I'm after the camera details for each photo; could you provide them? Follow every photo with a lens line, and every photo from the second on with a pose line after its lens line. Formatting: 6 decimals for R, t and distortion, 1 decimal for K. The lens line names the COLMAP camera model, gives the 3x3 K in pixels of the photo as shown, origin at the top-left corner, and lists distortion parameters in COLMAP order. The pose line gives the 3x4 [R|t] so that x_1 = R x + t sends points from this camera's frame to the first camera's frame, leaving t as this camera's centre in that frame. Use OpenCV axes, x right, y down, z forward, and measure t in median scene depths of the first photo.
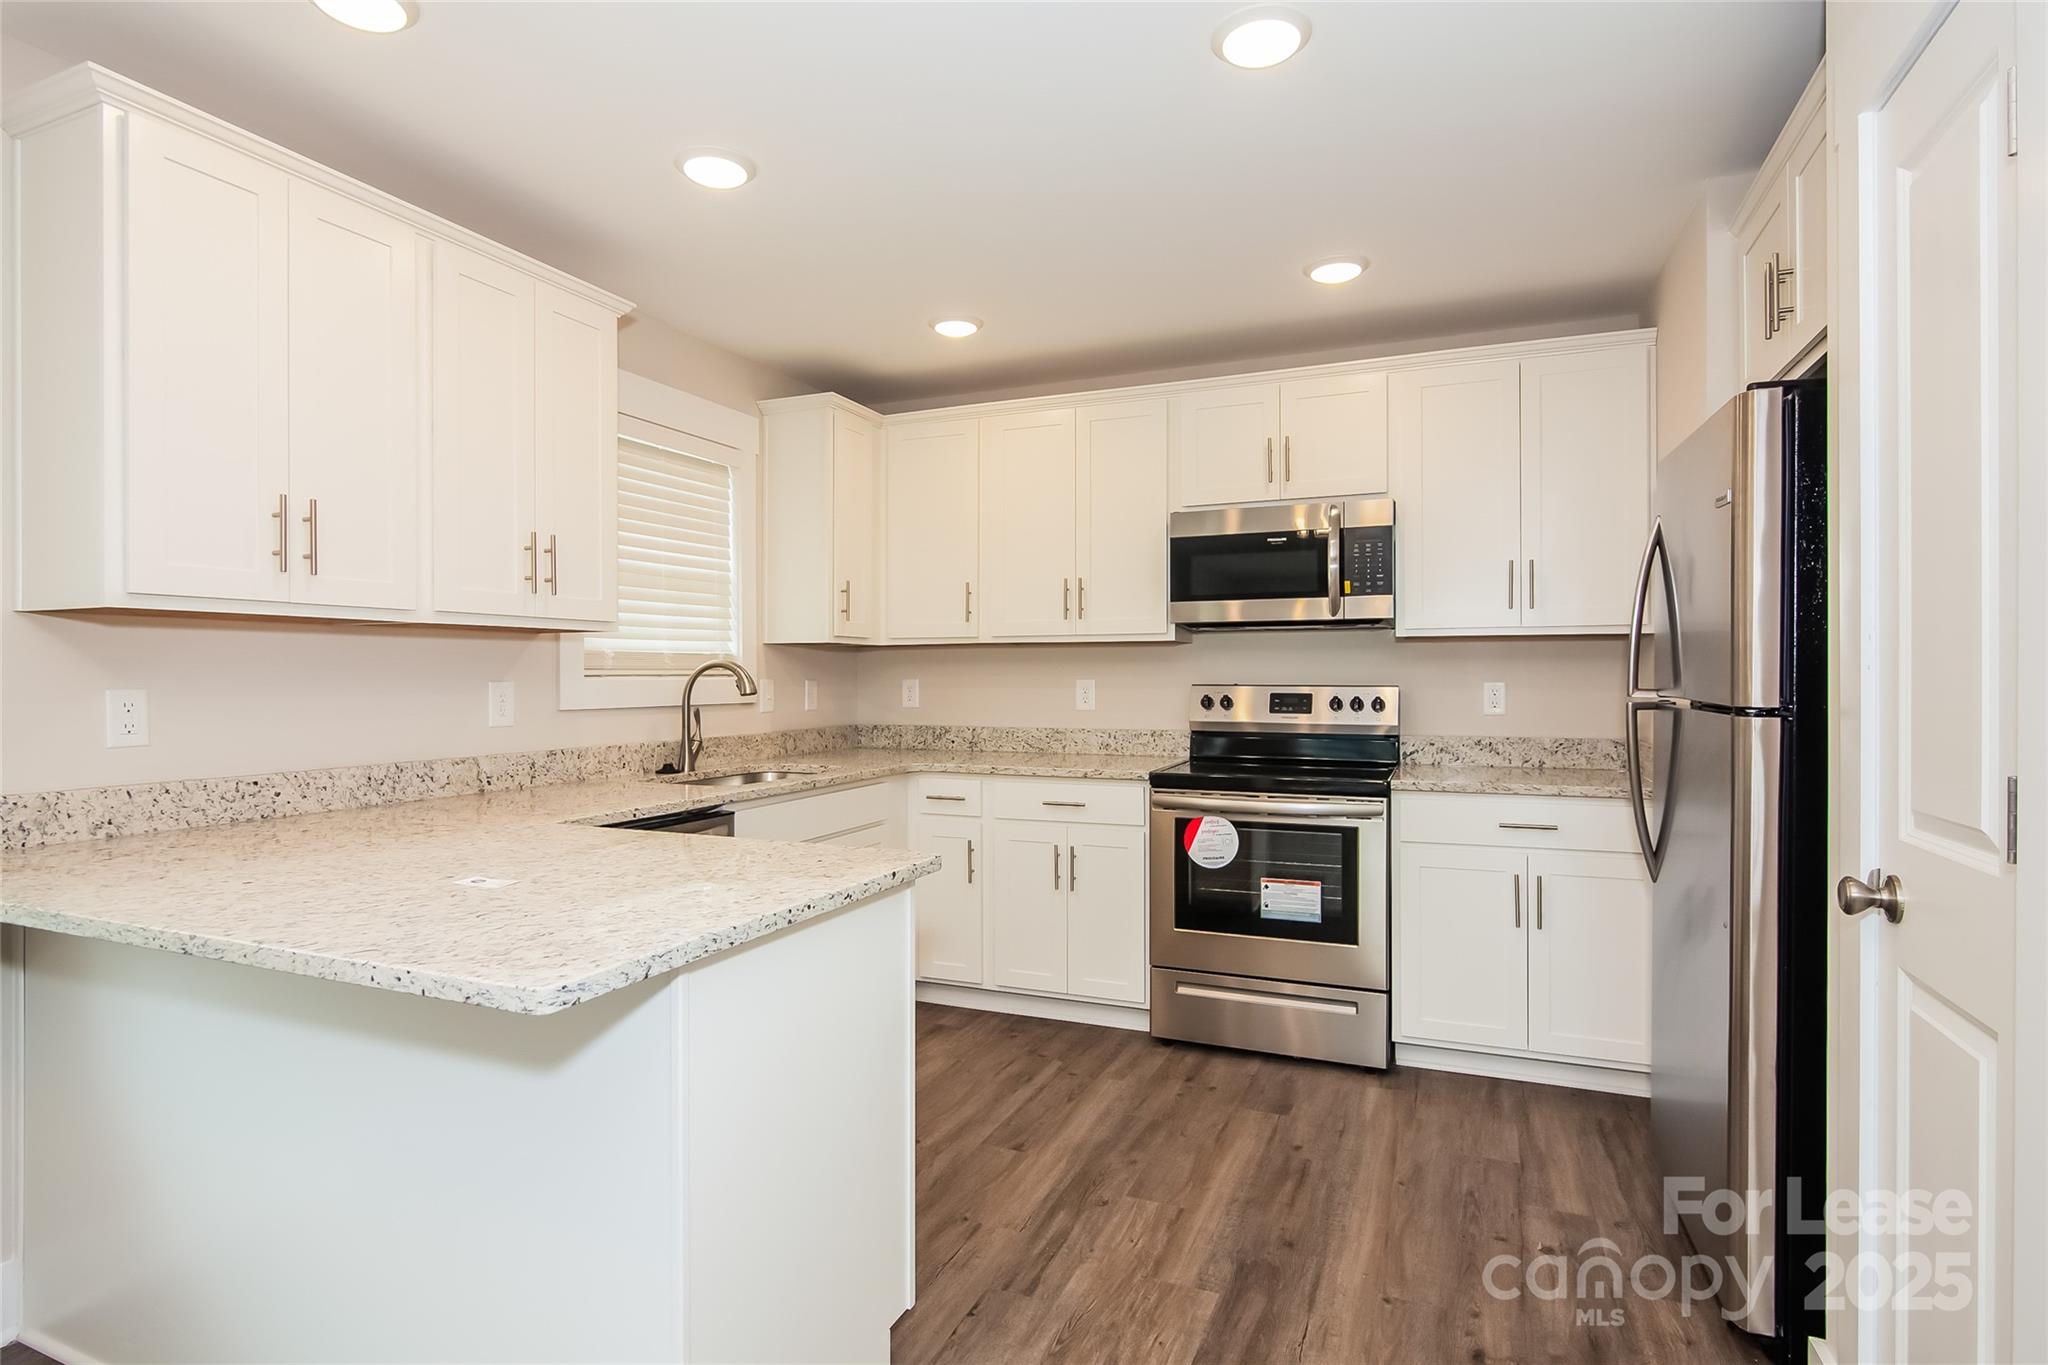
lens RADIAL K [[1040.3, 0, 1023.0], [0, 1040.3, 677.6], [0, 0, 1]] dist [0.000015, -0.000330]
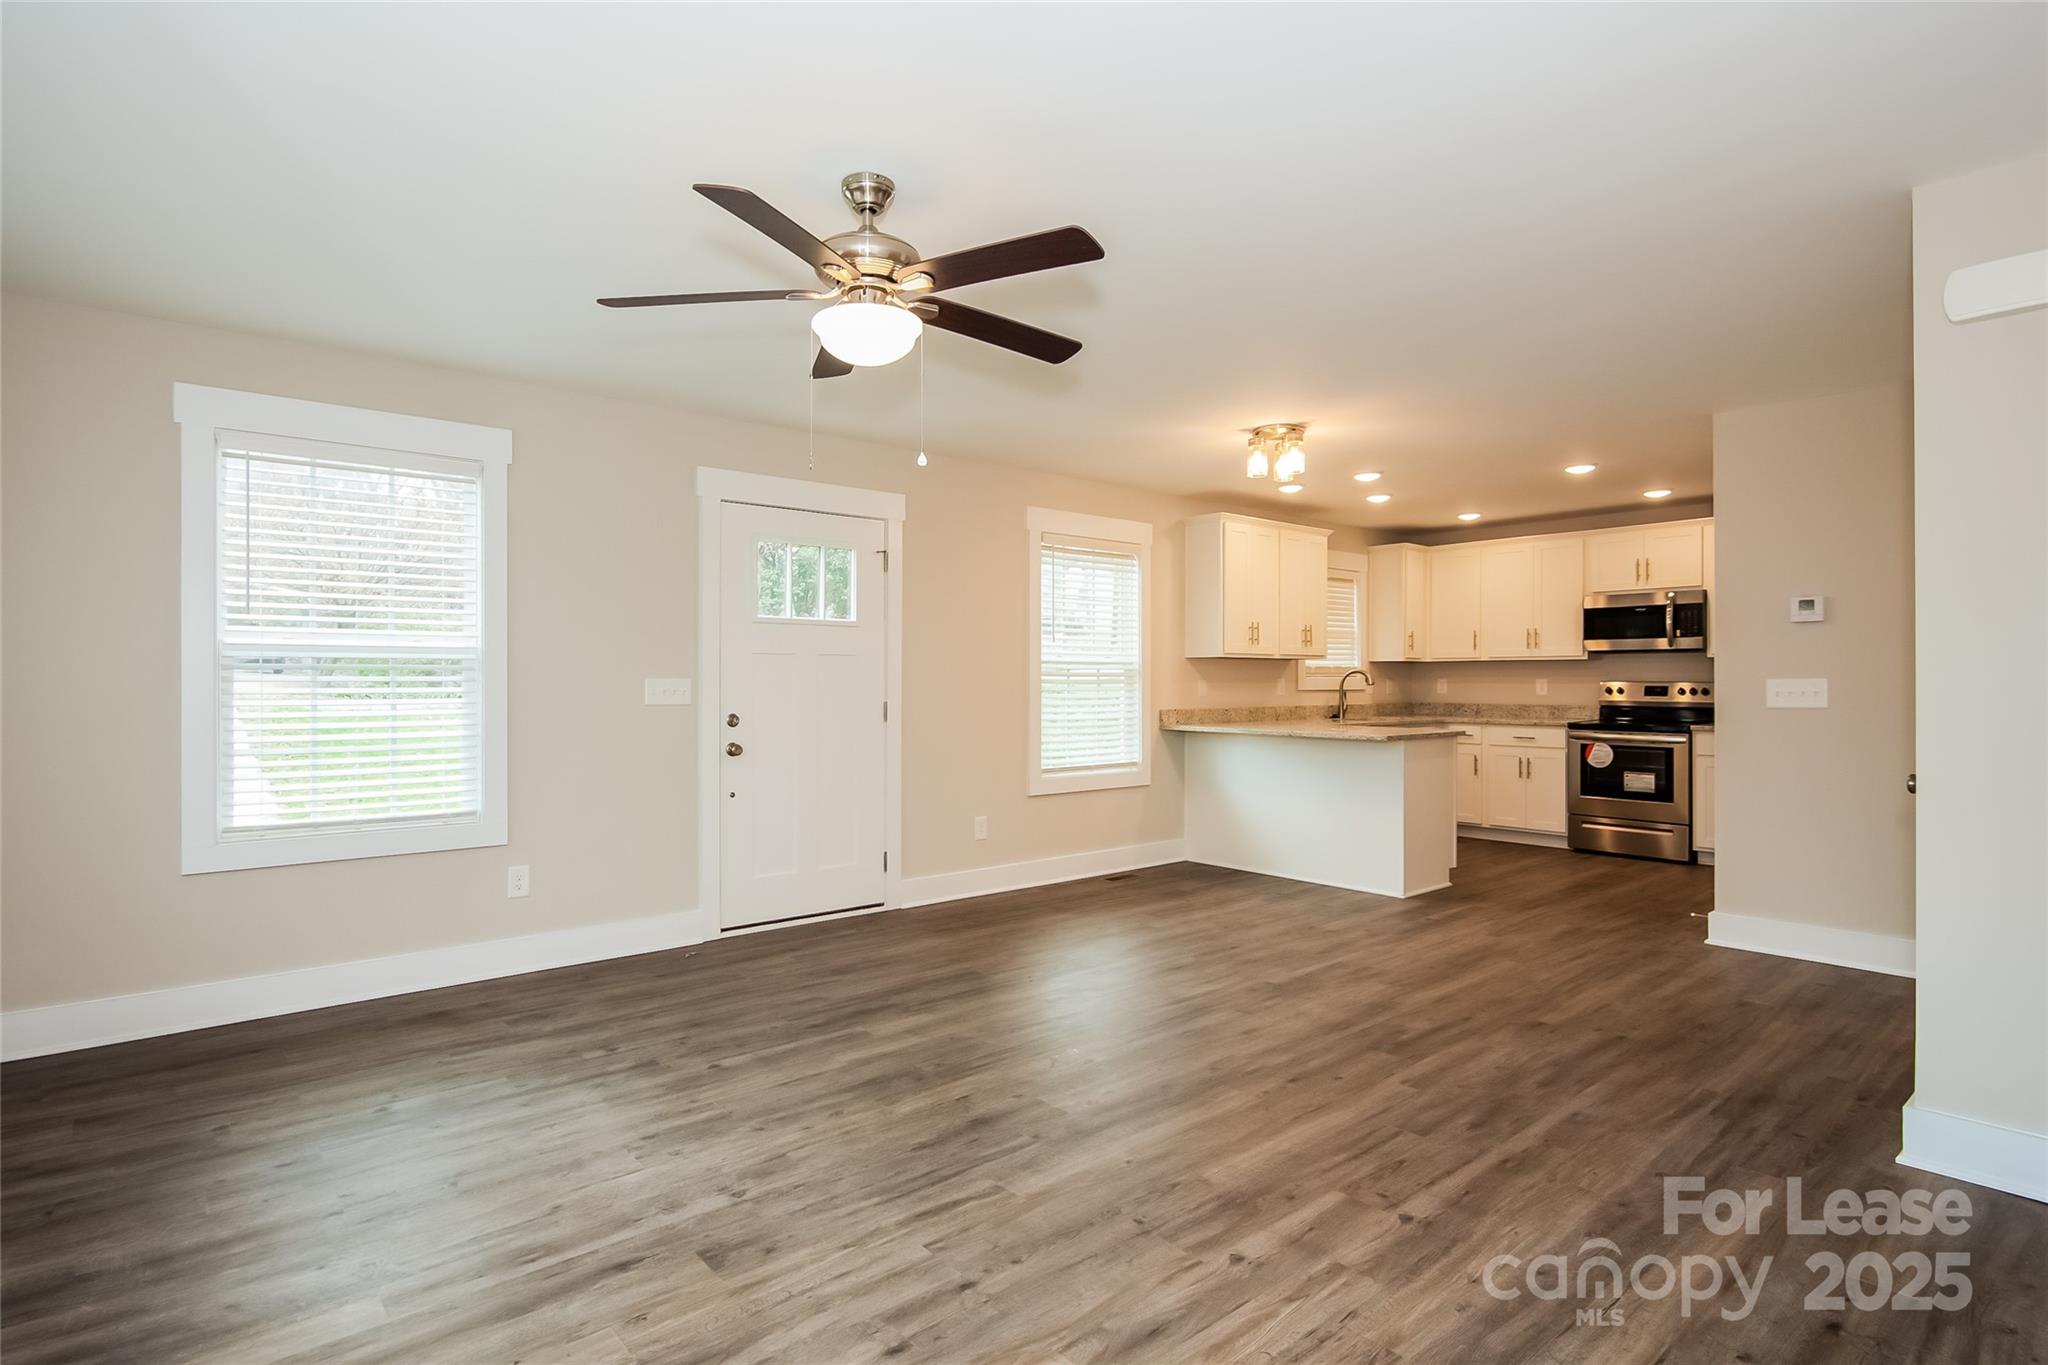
lens RADIAL K [[1039.9, 0, 1024.0], [0, 1039.9, 682.5], [0, 0, 1]] dist [-0.001388, -0.000119]
pose [[0.893581, 0.002049, -0.448897, 0.084683], [-0.002602, 0.999996, -0.000617, 0.014615], [0.448894, 0.001720, 0.893583, -1.422743]]
